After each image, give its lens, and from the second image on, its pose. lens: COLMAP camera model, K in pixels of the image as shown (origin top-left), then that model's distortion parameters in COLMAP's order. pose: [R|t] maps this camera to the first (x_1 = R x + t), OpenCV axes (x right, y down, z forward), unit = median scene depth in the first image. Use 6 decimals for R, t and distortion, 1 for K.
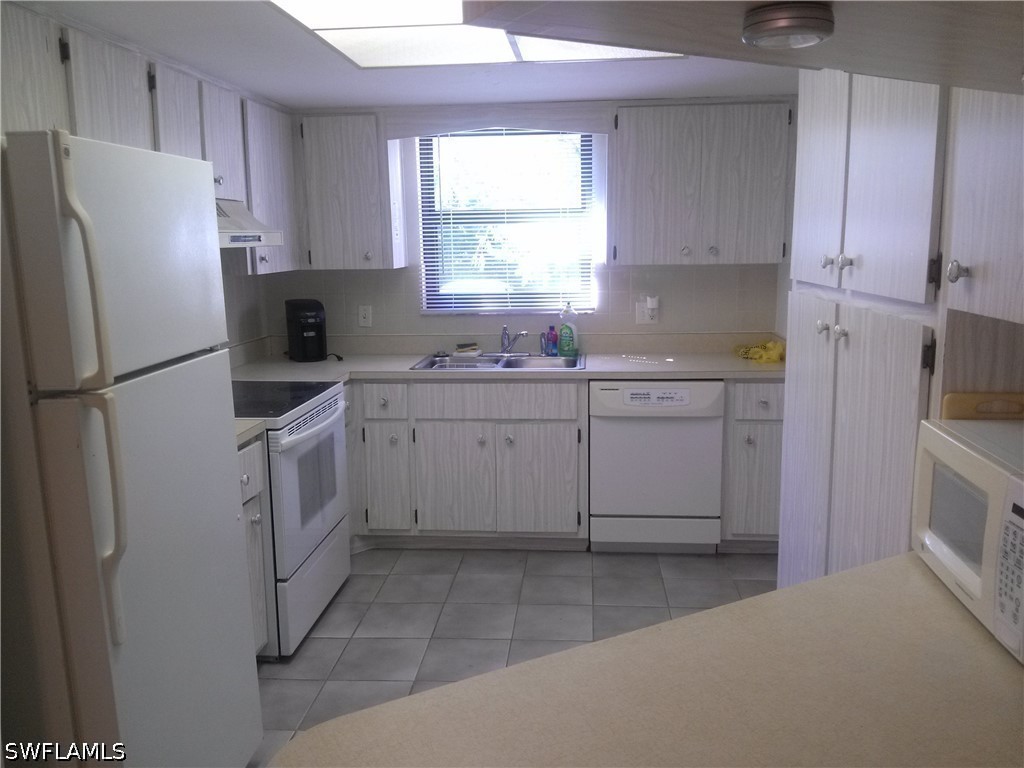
lens RADIAL K [[818.3, 0, 510.9], [0, 818.3, 383.9], [0, 0, 1]] dist [0.018028, 0.001442]
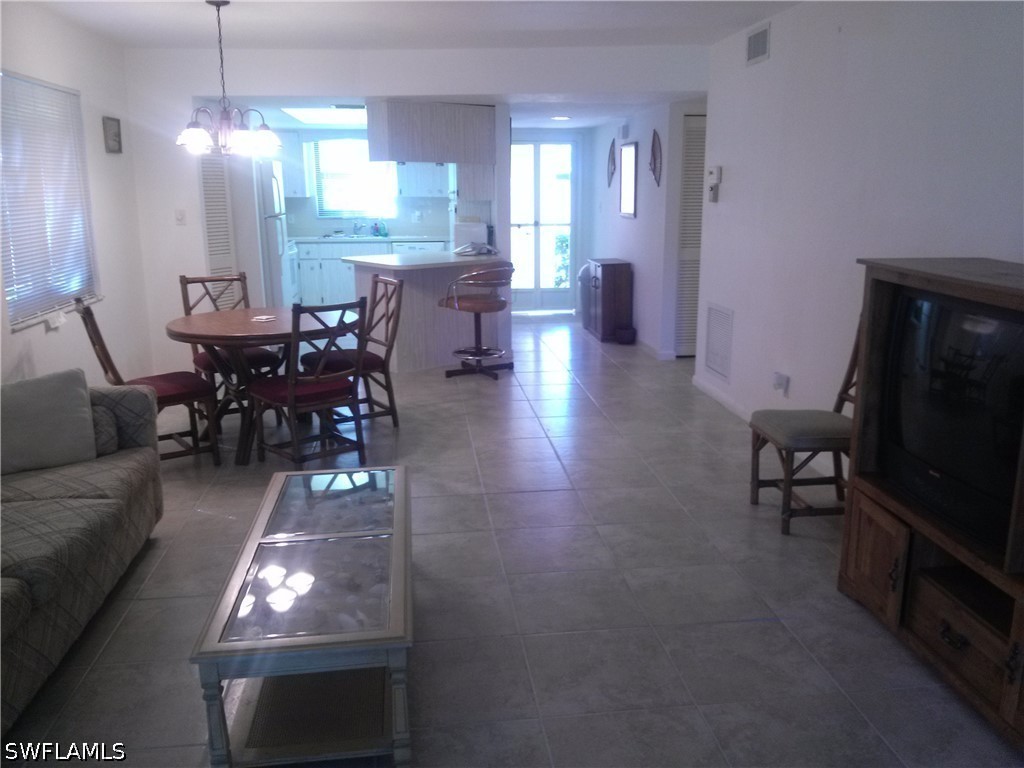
lens RADIAL K [[818.3, 0, 516.9], [0, 818.3, 383.9], [0, 0, 1]] dist [0.018028, 0.001442]
pose [[0.973840, -0.039243, 0.223819, -0.108815], [0.026601, 0.997890, 0.059221, 0.284234], [-0.225671, -0.051718, 0.972830, -1.525709]]
